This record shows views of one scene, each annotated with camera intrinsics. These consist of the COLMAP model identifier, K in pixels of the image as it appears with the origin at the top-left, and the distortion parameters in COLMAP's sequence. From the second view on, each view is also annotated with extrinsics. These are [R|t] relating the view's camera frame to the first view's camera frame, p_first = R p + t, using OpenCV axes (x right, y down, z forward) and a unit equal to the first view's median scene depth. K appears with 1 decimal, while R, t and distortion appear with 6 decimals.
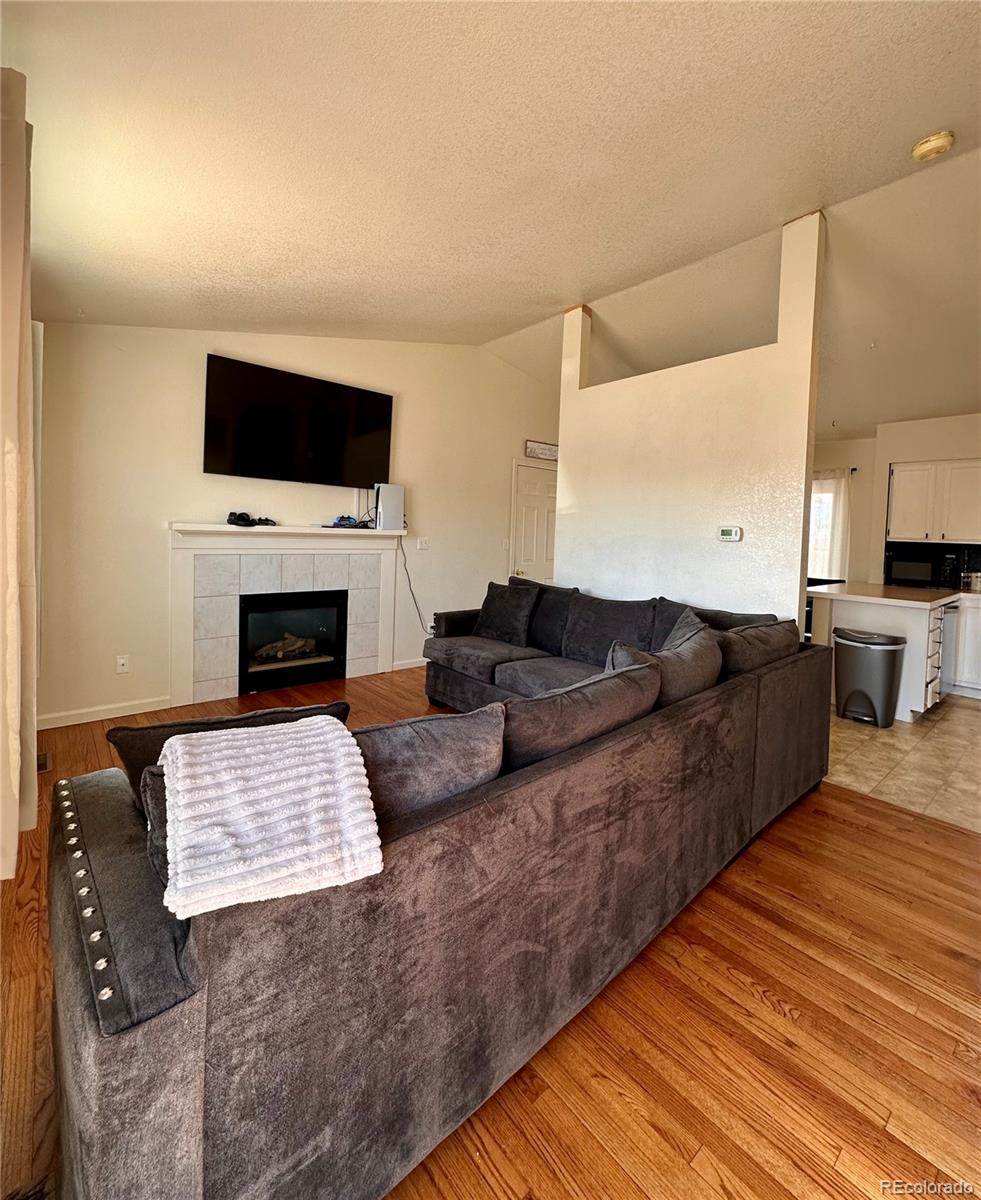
lens RADIAL K [[515.3, 0, 499.0], [0, 515.3, 545.5], [0, 0, 1]] dist [0.002097, 0.000193]
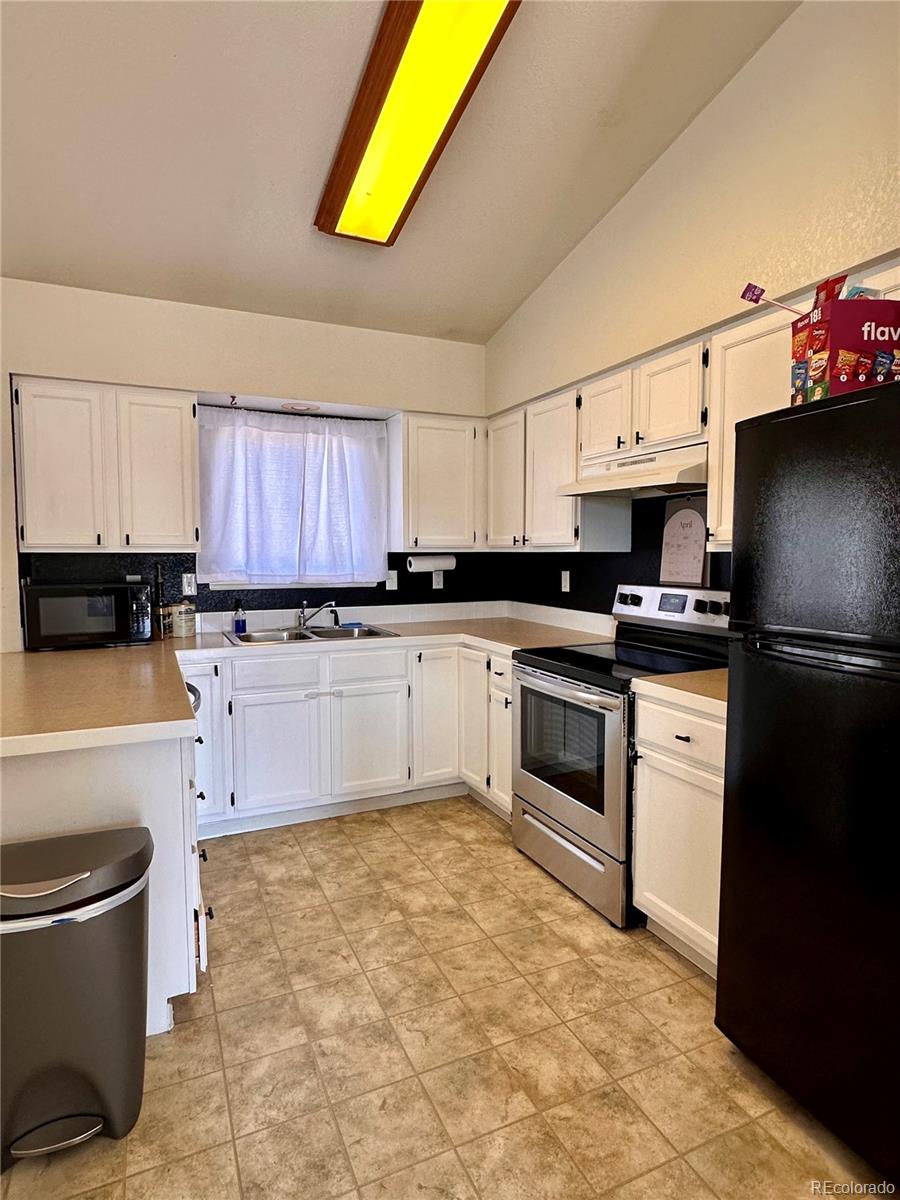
lens RADIAL K [[662.6, 0, 449.1], [0, 662.6, 600.4], [0, 0, 1]] dist [-0.010723, 0.002383]
pose [[0.280834, -0.101306, 0.954395, 0.327650], [0.039535, 0.994791, 0.093960, -0.007271], [-0.958942, 0.011344, 0.283376, 0.514983]]
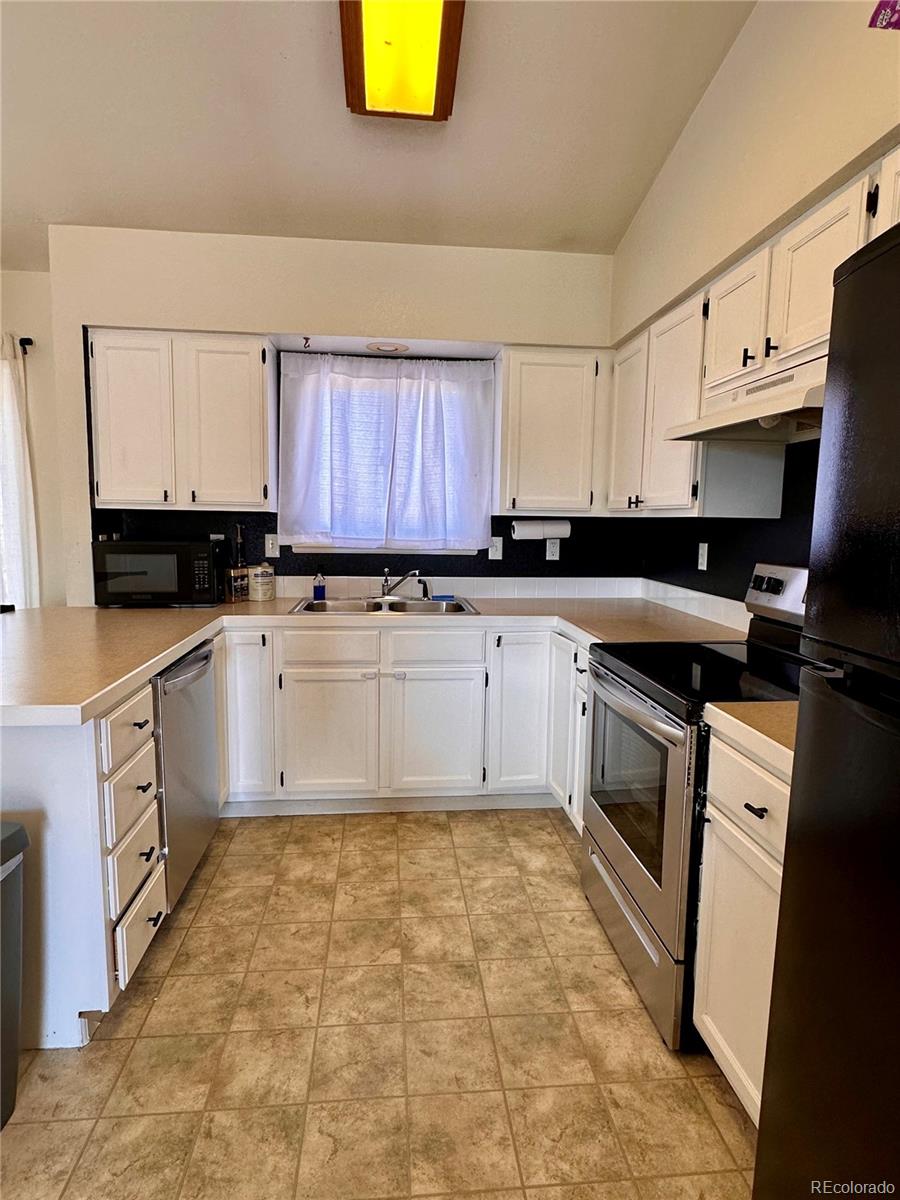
lens RADIAL K [[662.6, 0, 448.4], [0, 662.6, 600.3], [0, 0, 1]] dist [-0.010723, 0.002383]
pose [[0.578685, -0.121352, 0.806472, 0.485694], [0.026780, 0.991162, 0.129927, 0.004078], [-0.815111, -0.053589, 0.576820, 0.445198]]
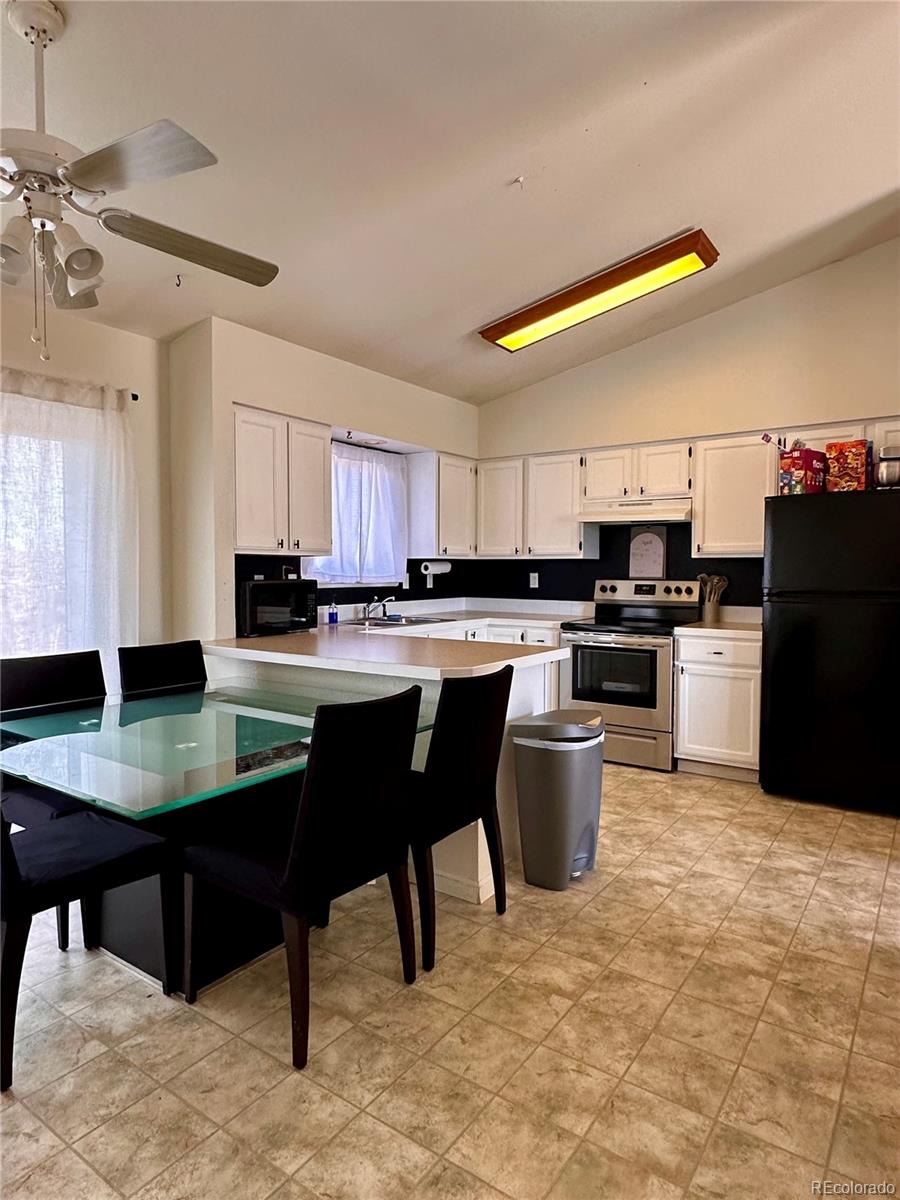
lens RADIAL K [[712.9, 0, 454.1], [0, 712.9, 601.0], [0, 0, 1]] dist [-0.006456, -0.000398]
pose [[-0.247547, -0.075503, 0.965930, 0.003455], [0.020109, 0.996344, 0.083034, -0.017417], [-0.968667, 0.039978, -0.245123, 1.014828]]
